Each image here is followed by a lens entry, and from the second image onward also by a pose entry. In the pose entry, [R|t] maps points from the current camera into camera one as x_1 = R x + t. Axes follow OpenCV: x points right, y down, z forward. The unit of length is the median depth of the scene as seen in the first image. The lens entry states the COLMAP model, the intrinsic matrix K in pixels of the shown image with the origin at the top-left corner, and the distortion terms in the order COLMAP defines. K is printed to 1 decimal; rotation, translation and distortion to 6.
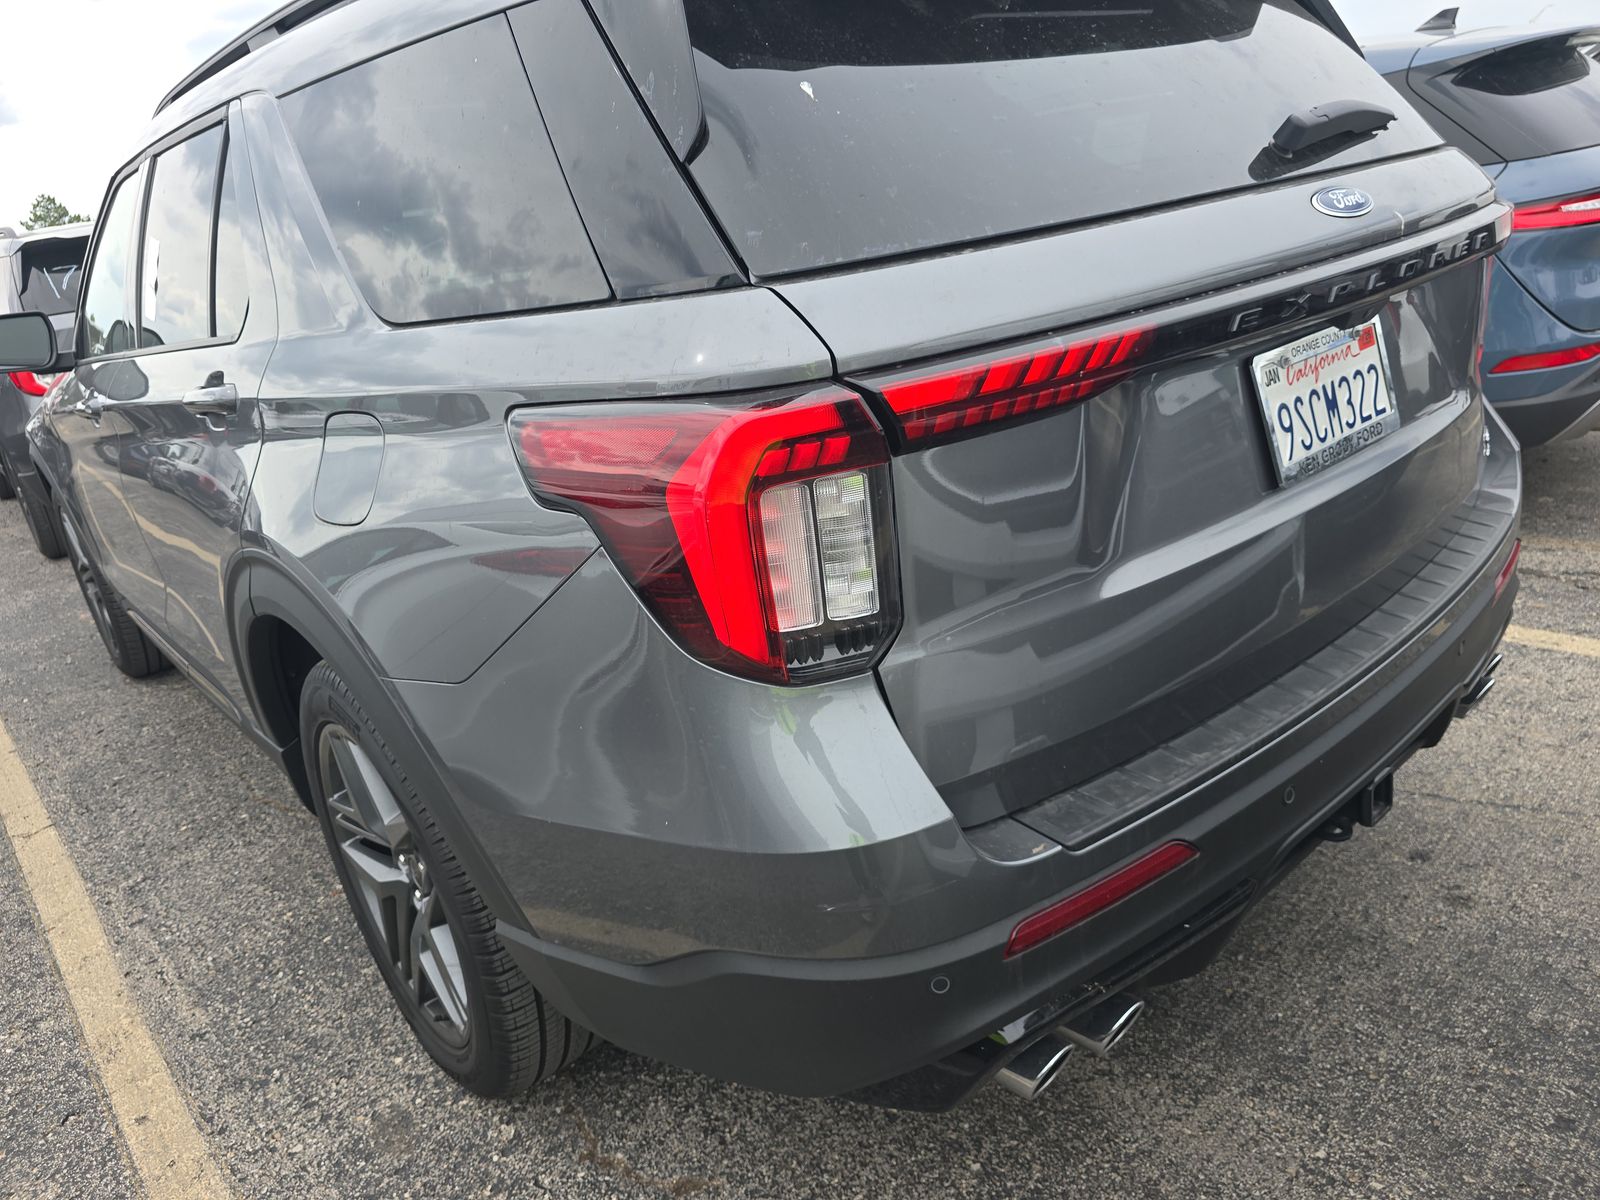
lens RADIAL K [[1053.4, 0, 800.0], [0, 1053.4, 600.0], [0, 0, 1]] dist [-0.004207, 0.002590]
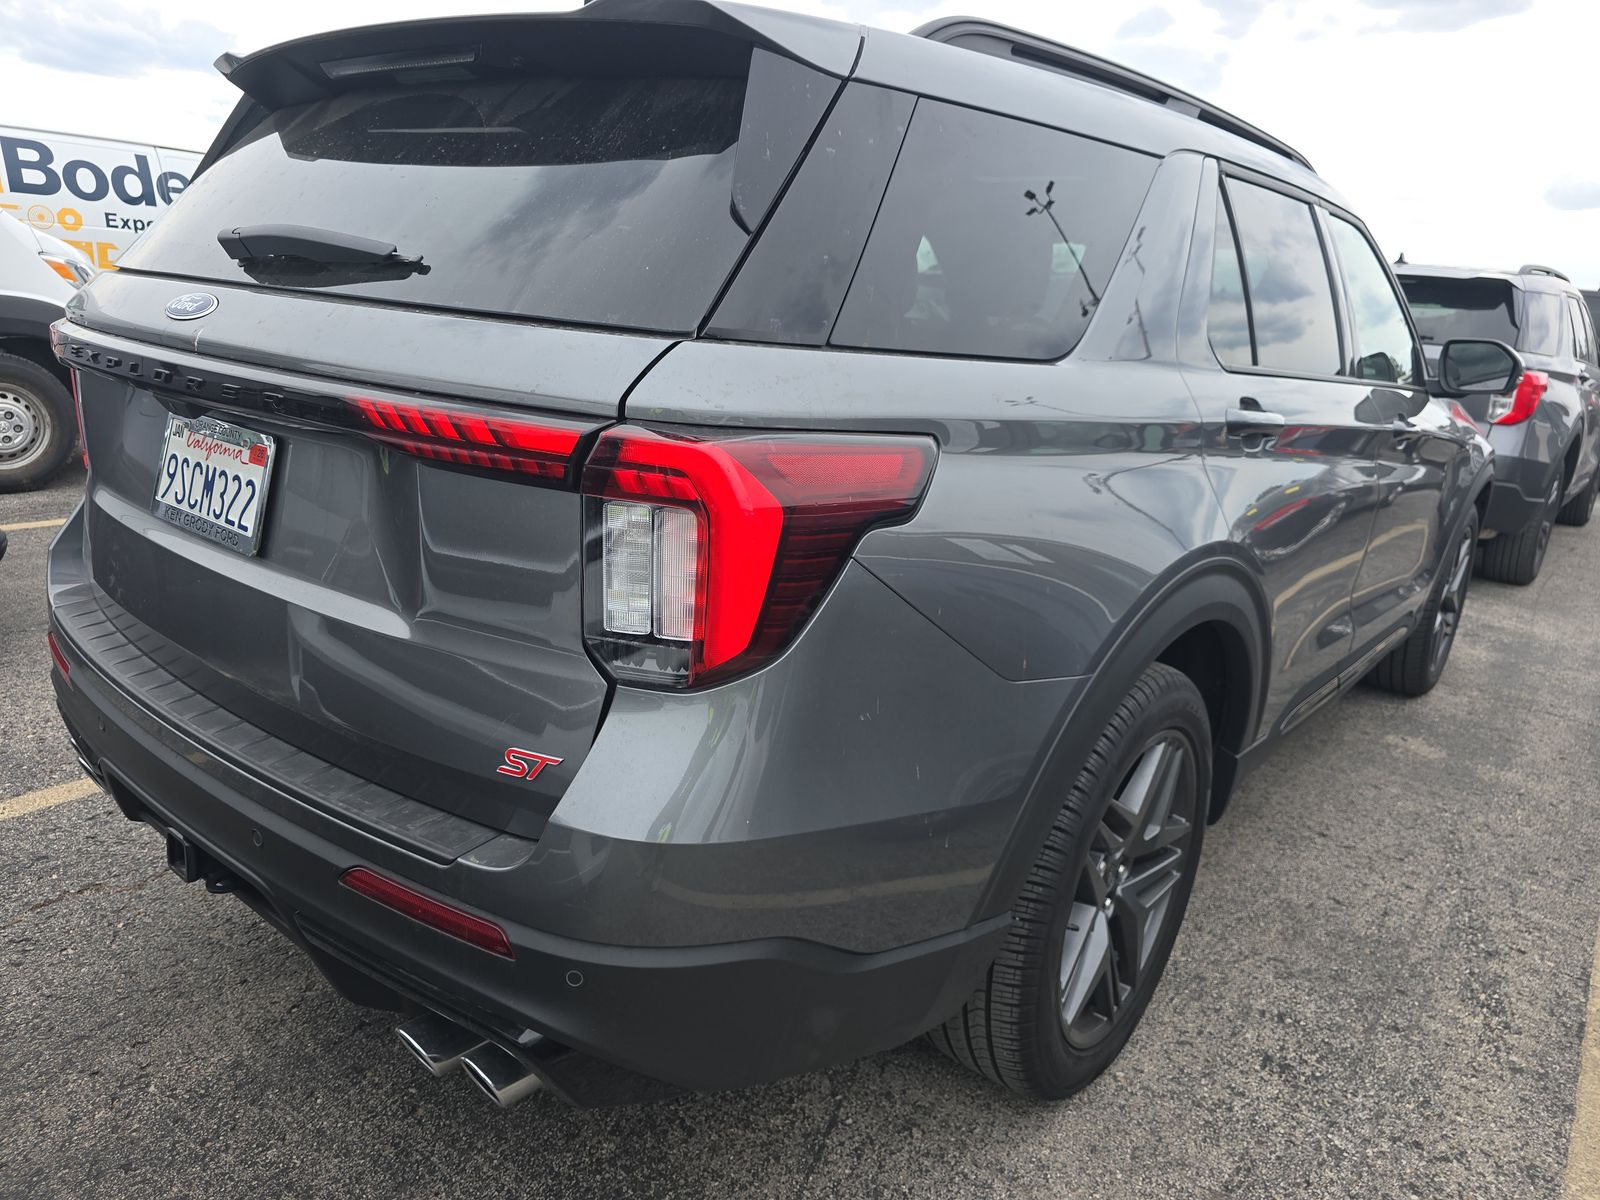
lens RADIAL K [[1053.4, 0, 800.0], [0, 1053.4, 600.0], [0, 0, 1]] dist [-0.004207, 0.002590]
pose [[0.193967, 0.419167, -0.886947, 1.587444], [-0.437959, 0.846018, 0.304047, -0.663639], [0.877820, 0.329472, 0.347678, 1.151155]]
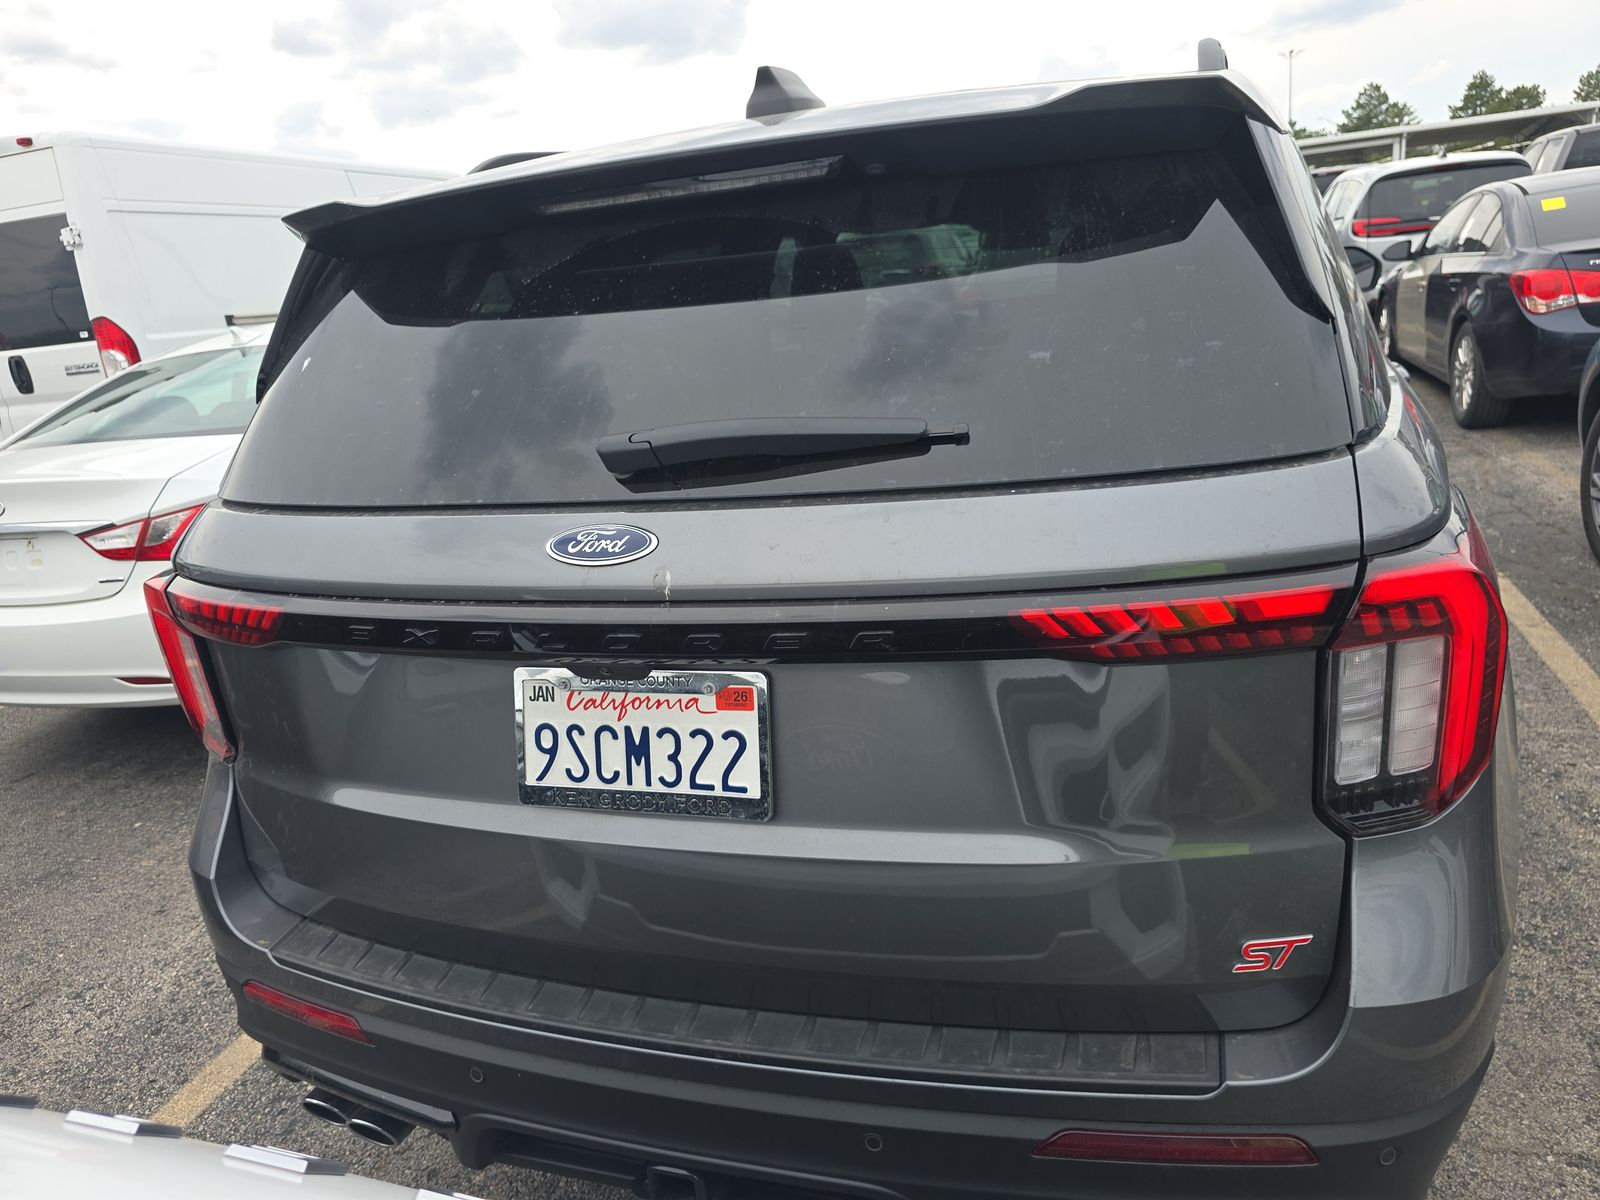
lens RADIAL K [[1037.2, 0, 800.0], [0, 1037.2, 600.0], [0, 0, 1]] dist [0.060504, -0.050205]
pose [[0.537847, 0.335941, -0.773217, 1.166221], [-0.264870, 0.938068, 0.223321, -0.515813], [0.800353, 0.084689, 0.593518, 0.553688]]
